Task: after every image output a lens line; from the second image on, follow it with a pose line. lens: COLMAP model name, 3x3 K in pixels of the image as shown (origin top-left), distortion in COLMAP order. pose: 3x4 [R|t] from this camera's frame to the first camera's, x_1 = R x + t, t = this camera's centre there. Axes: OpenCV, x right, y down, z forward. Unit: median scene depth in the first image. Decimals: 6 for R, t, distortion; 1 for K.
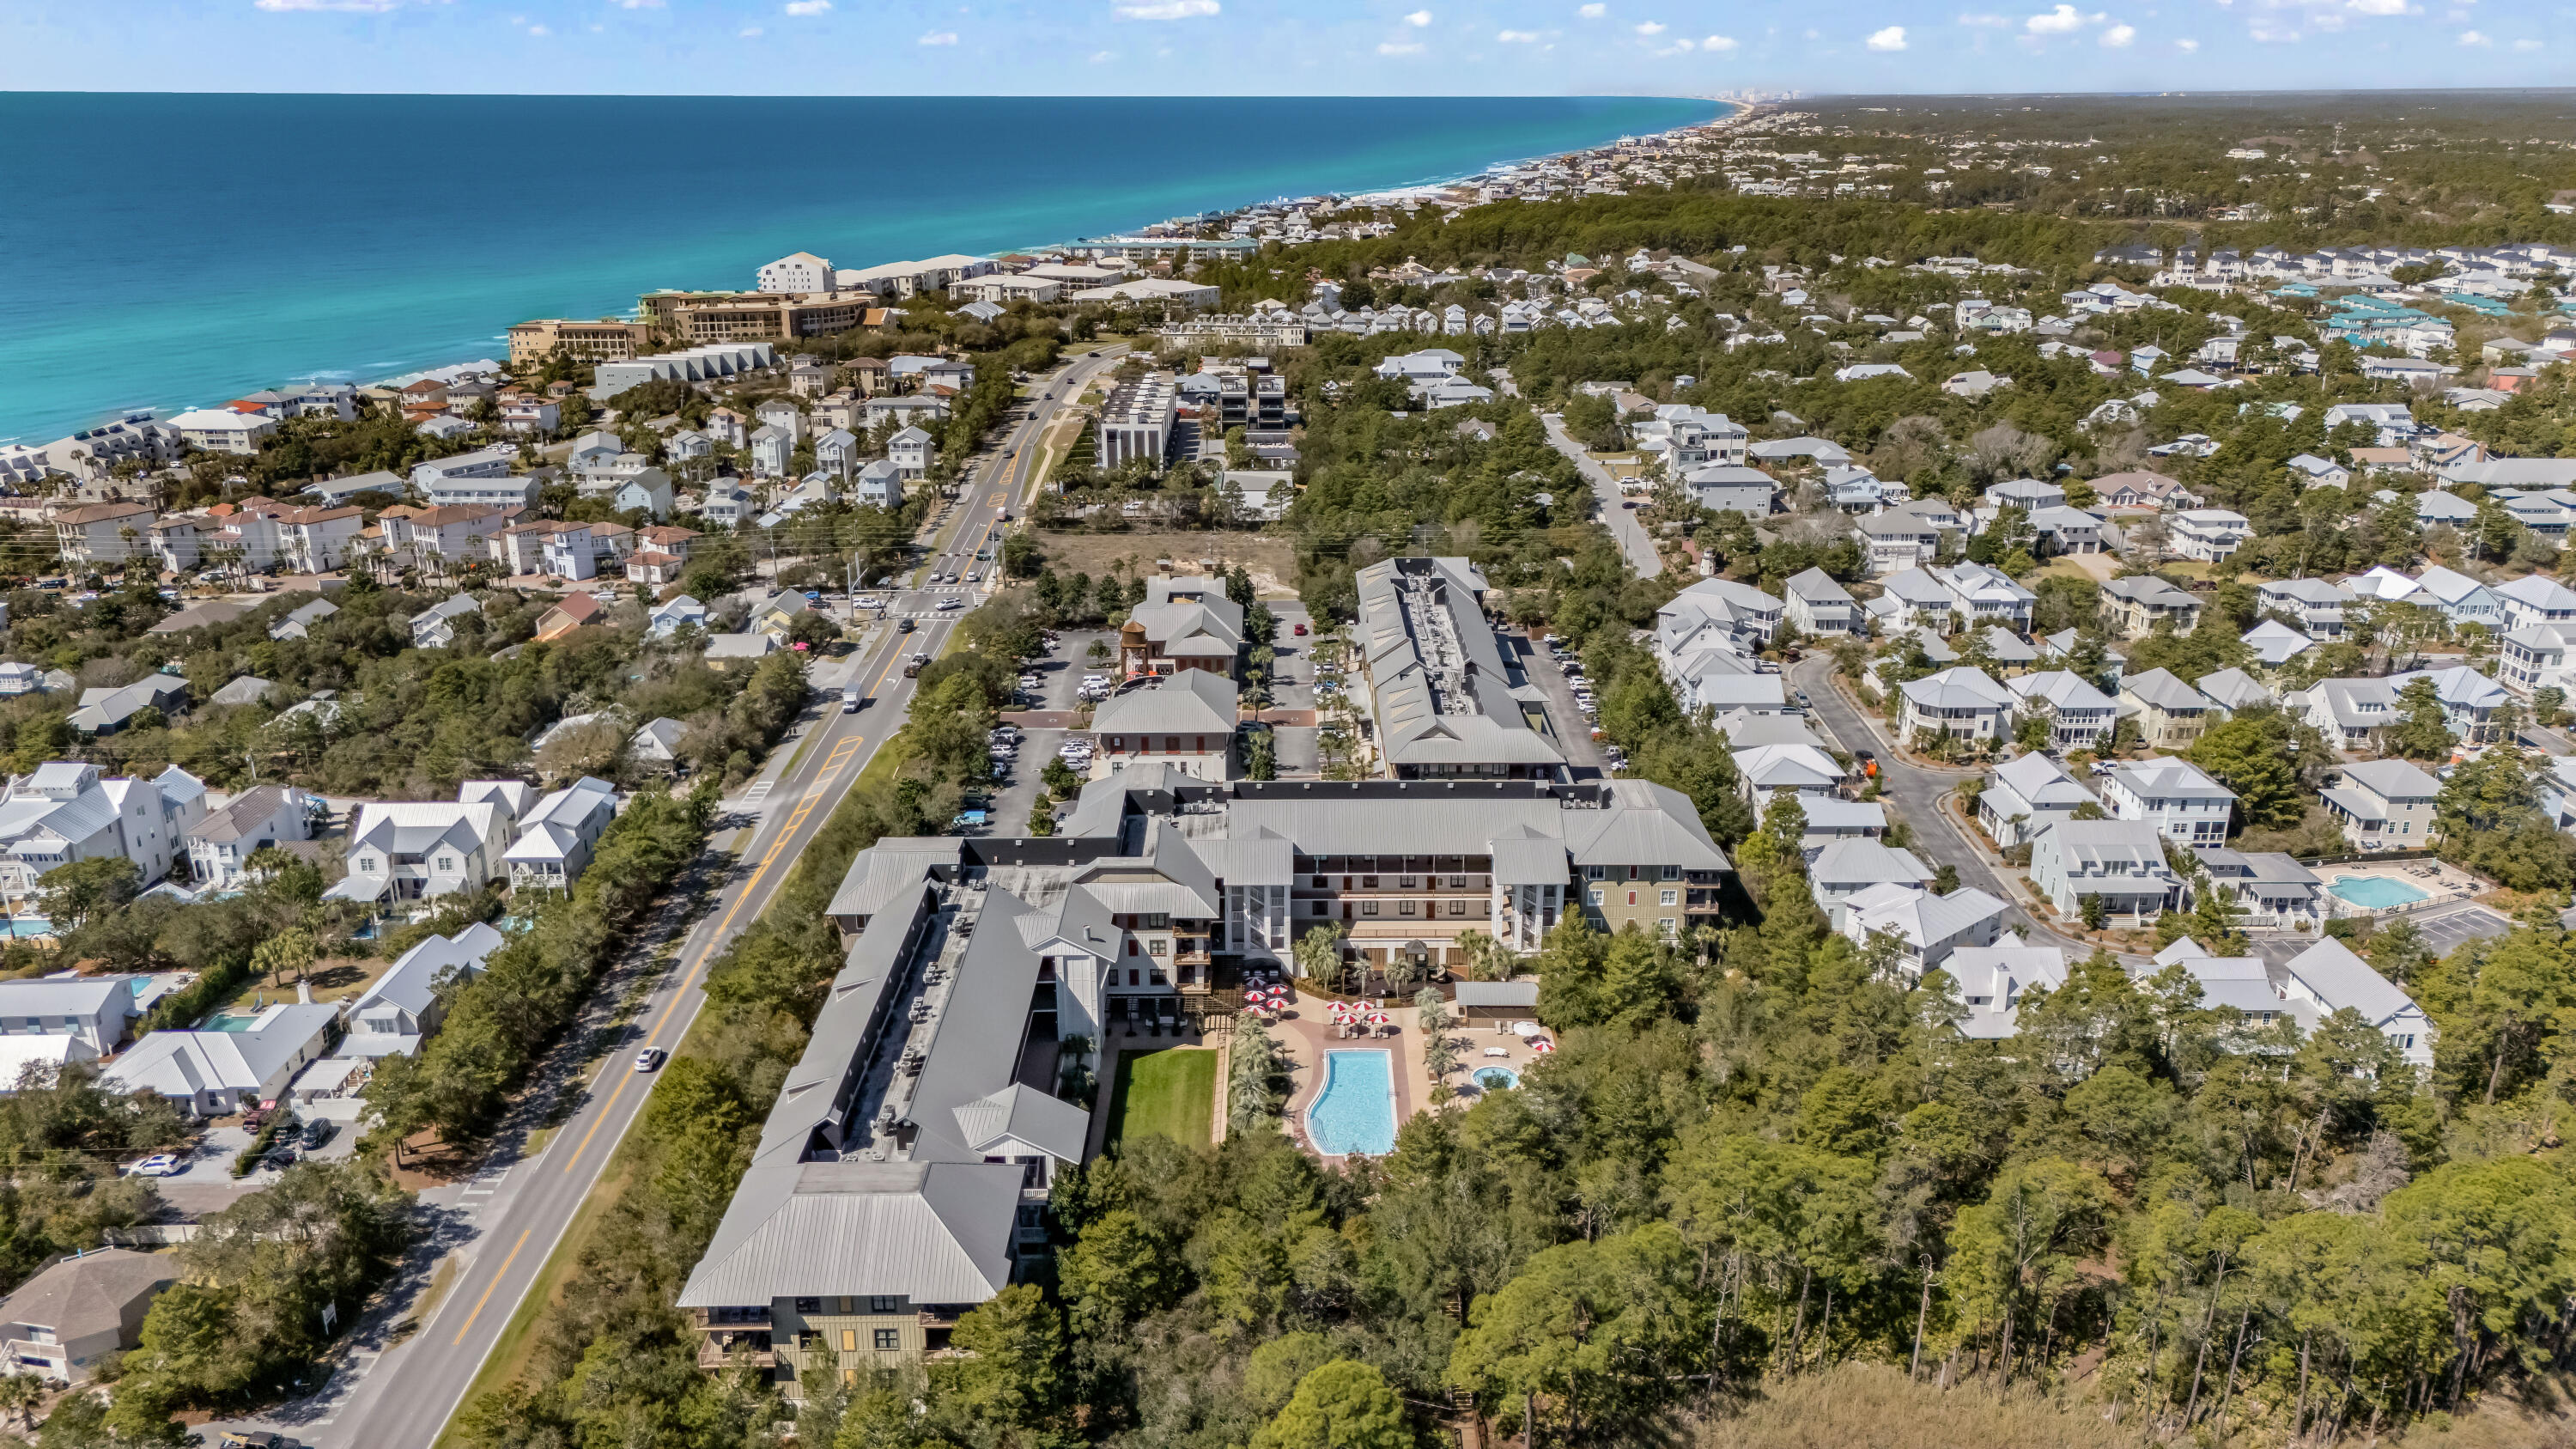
lens RADIAL K [[1893.8, 0, 1296.2], [0, 1893.8, 728.9], [0, 0, 1]] dist [0.022489, -0.021407]
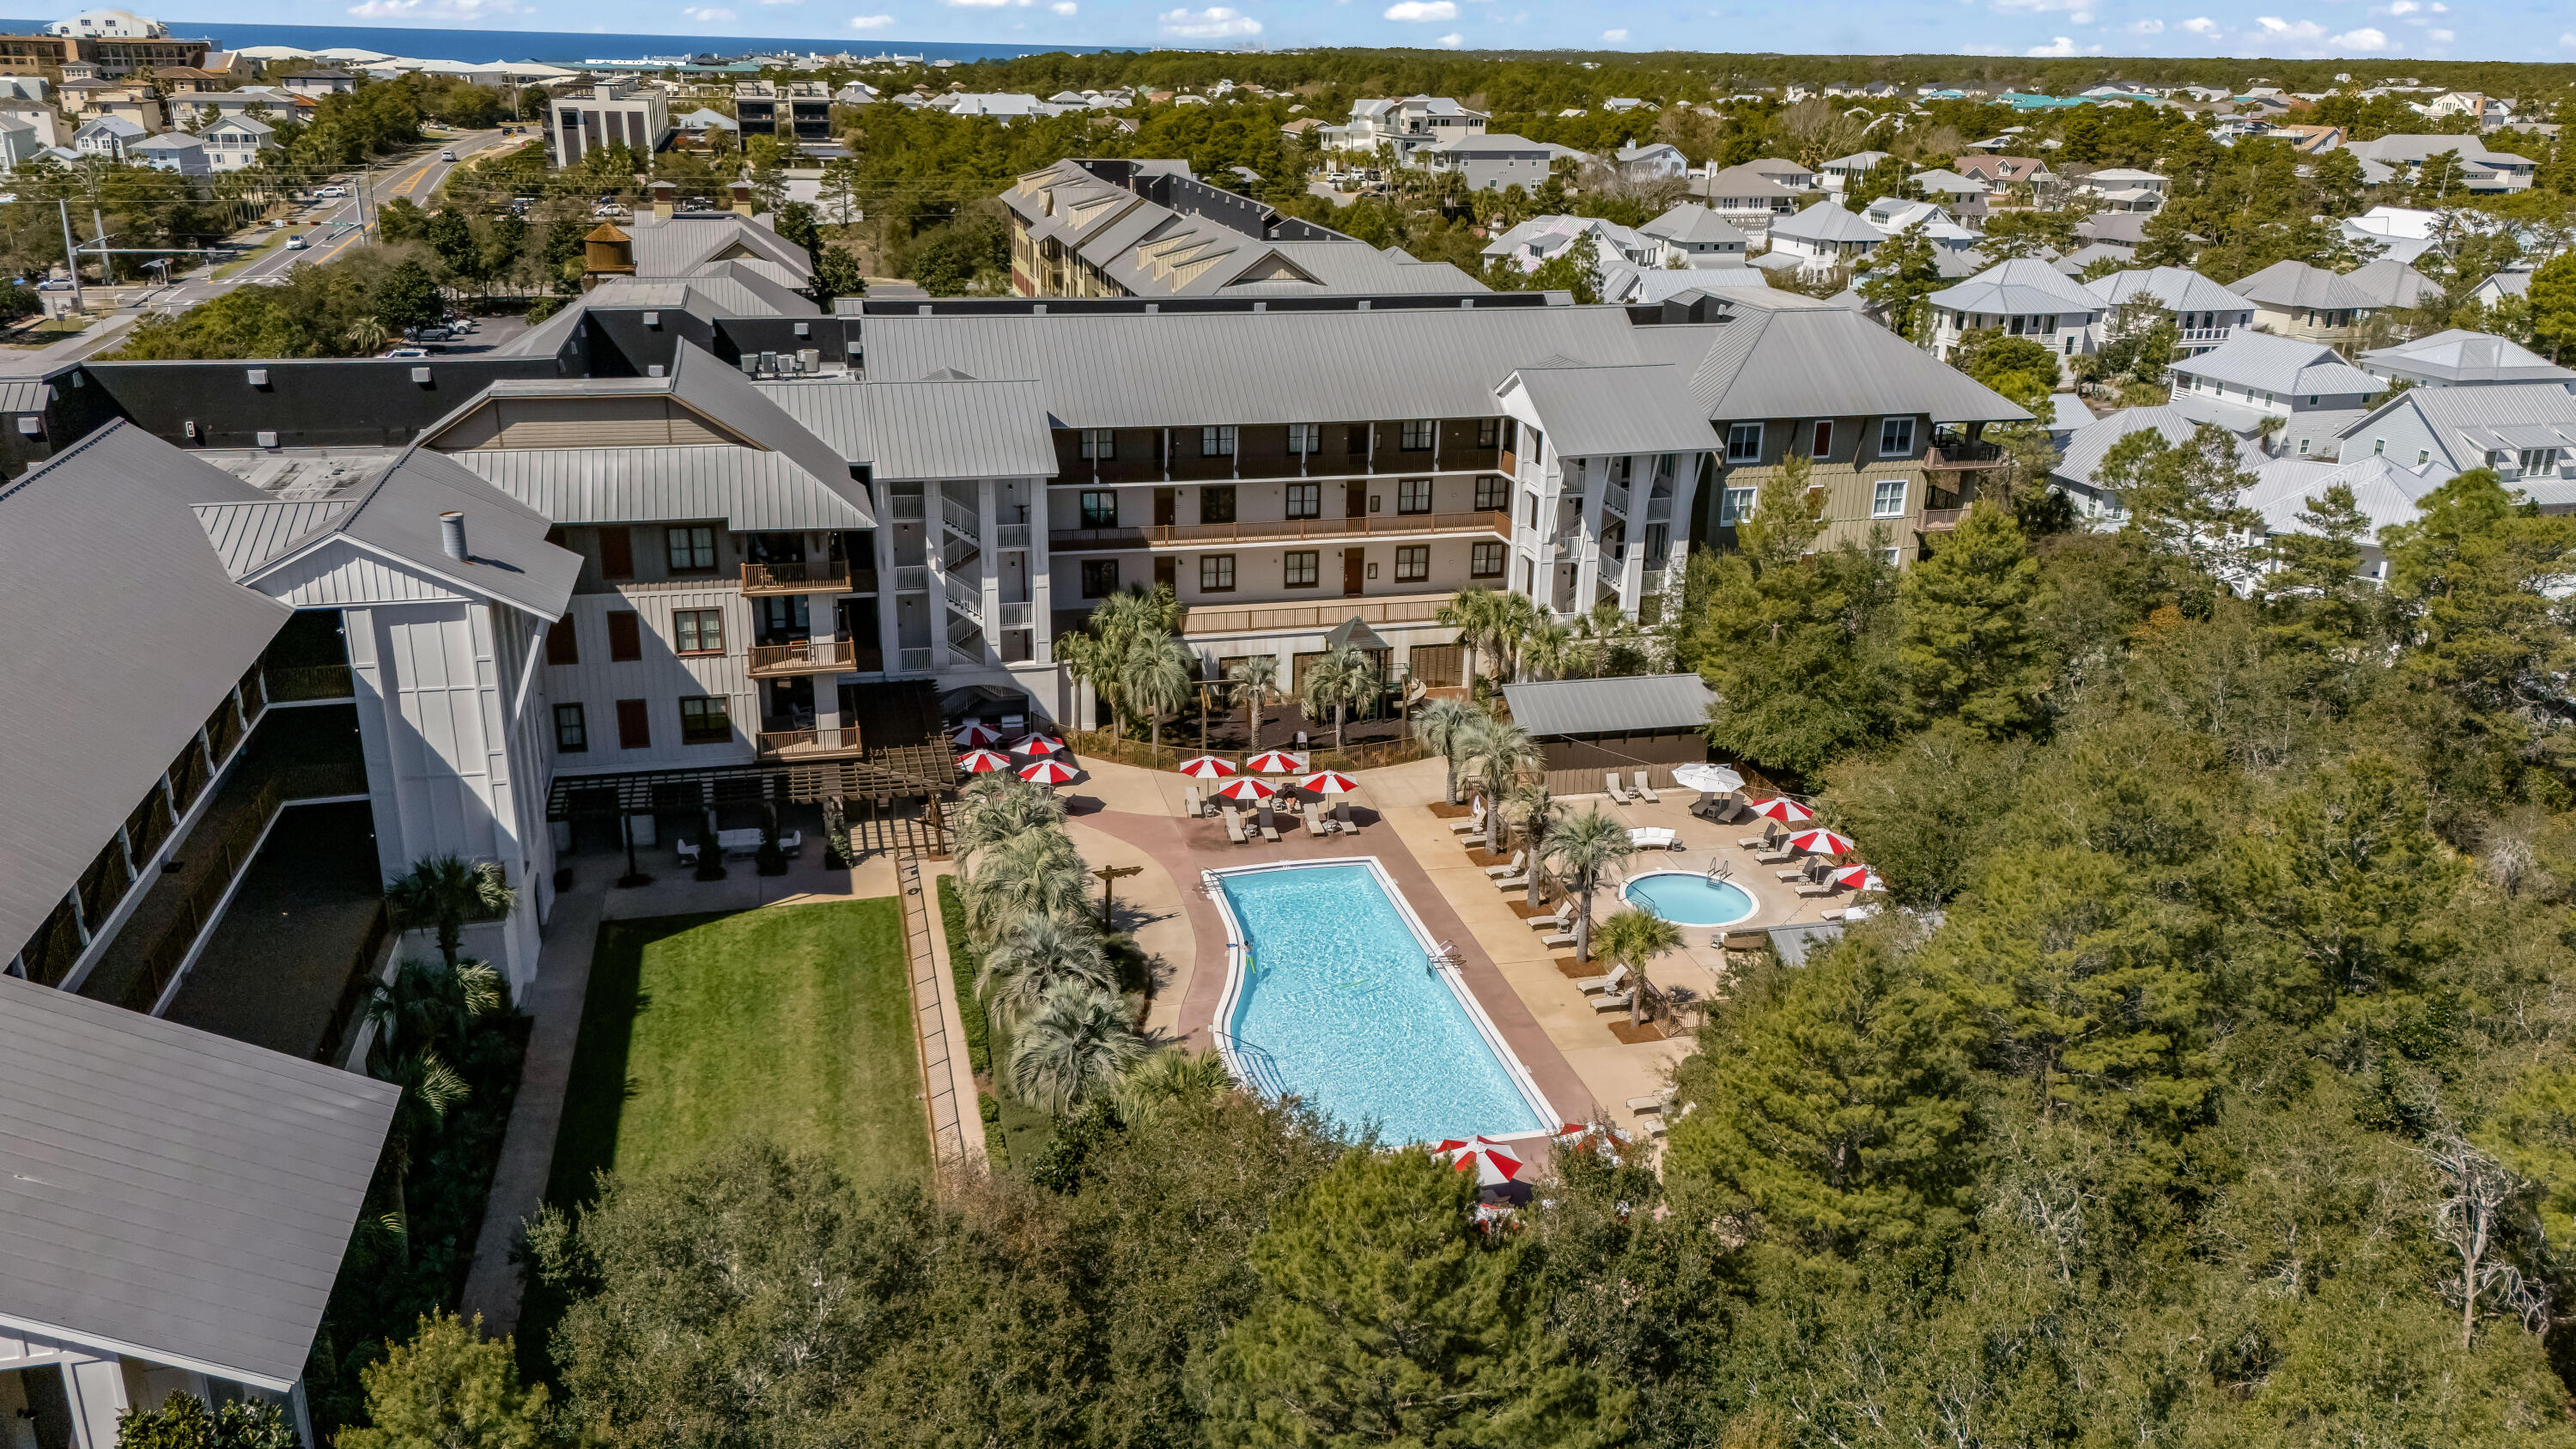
lens RADIAL K [[1893.8, 0, 1276.2], [0, 1893.8, 730.6], [0, 0, 1]] dist [0.022489, -0.021407]
pose [[0.971198, -0.066085, 0.228926, -0.049067], [0.064677, 0.997813, 0.013656, 0.130038], [-0.229328, 0.001544, 0.973348, 0.609442]]
